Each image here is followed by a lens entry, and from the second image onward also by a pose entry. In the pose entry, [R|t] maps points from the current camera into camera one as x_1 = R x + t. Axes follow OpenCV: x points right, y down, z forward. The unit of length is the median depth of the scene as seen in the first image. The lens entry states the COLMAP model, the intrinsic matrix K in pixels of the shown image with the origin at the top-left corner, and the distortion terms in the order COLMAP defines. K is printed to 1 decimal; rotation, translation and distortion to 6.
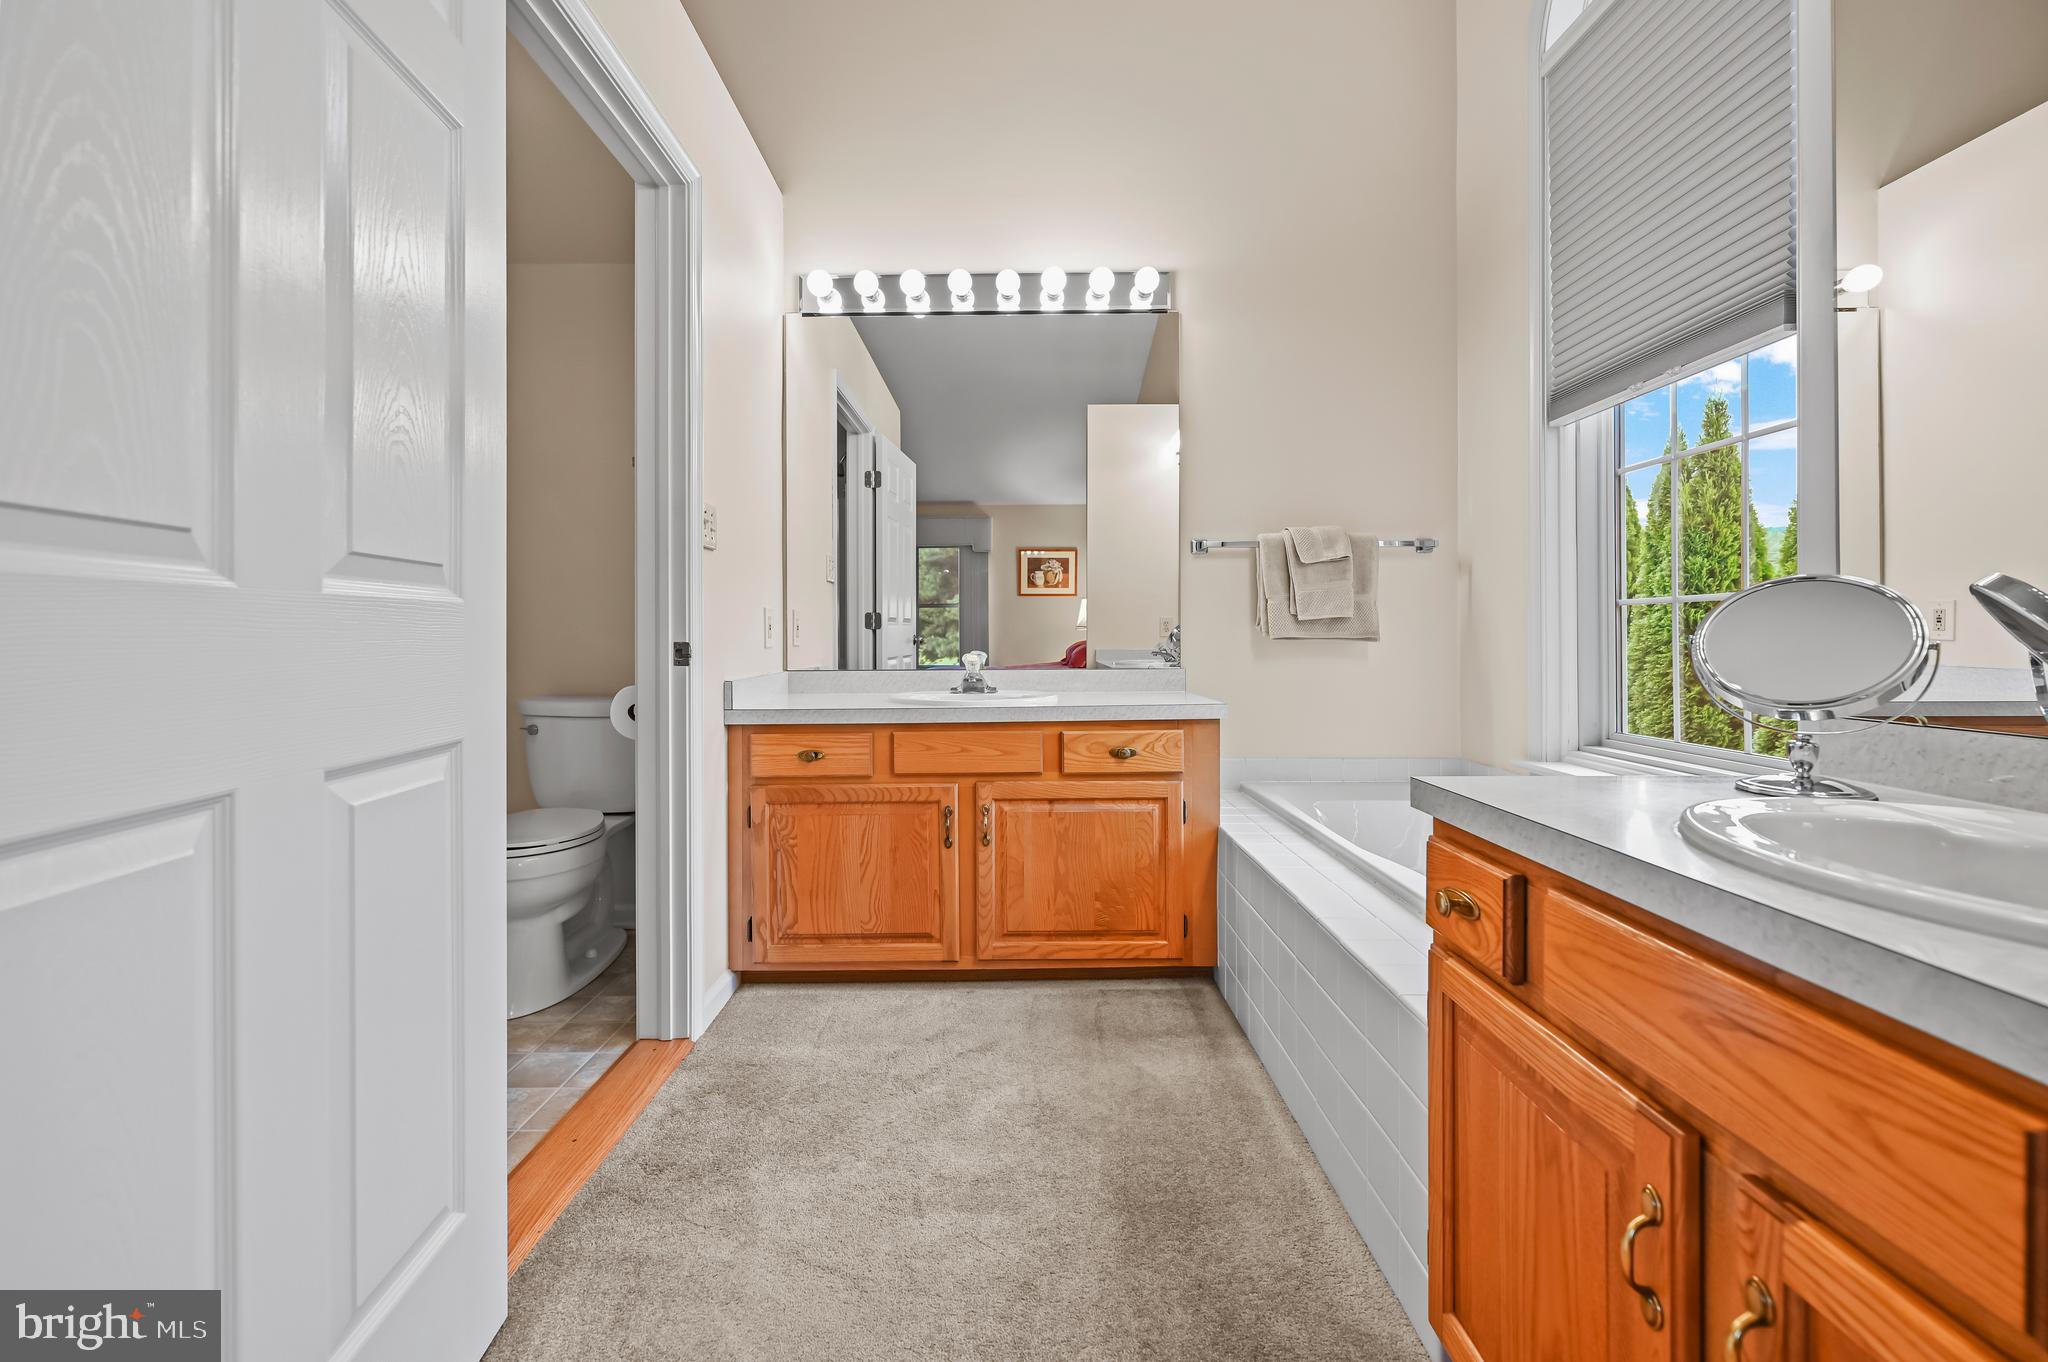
lens RADIAL K [[832.4, 0, 1025.5], [0, 832.4, 631.6], [0, 0, 1]] dist [0.002667, 0.000846]
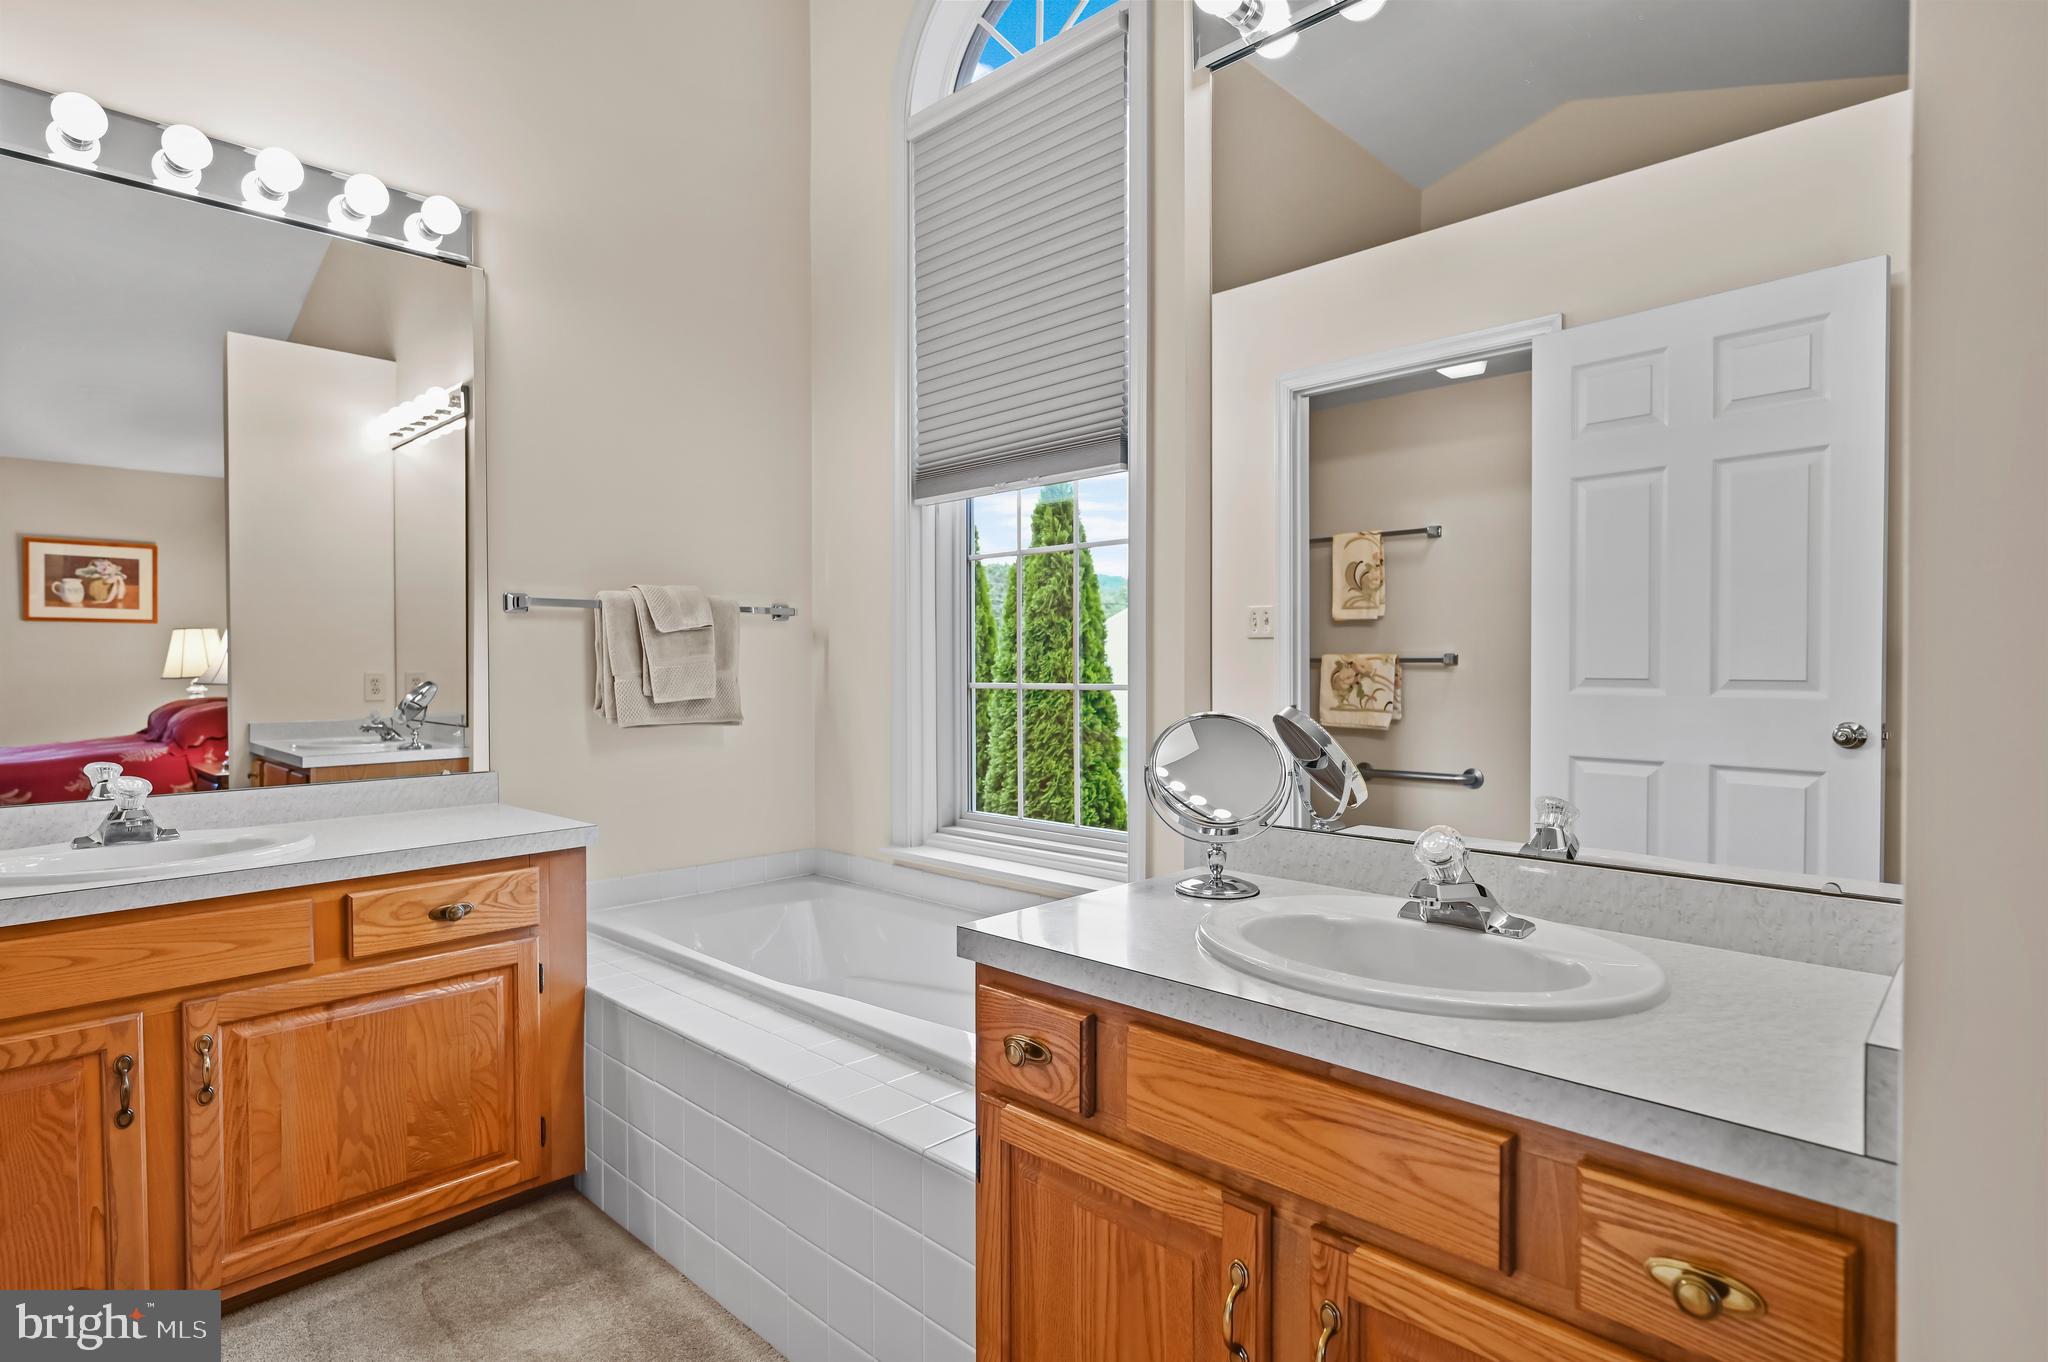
lens RADIAL K [[1047.3, 0, 1024.9], [0, 1047.3, 683.1], [0, 0, 1]] dist [-0.000124, 0.001477]
pose [[0.700946, -0.008276, 0.713166, -0.170809], [-0.004849, 0.999854, 0.016370, -0.062668], [-0.713198, -0.014933, 0.700804, 0.049652]]
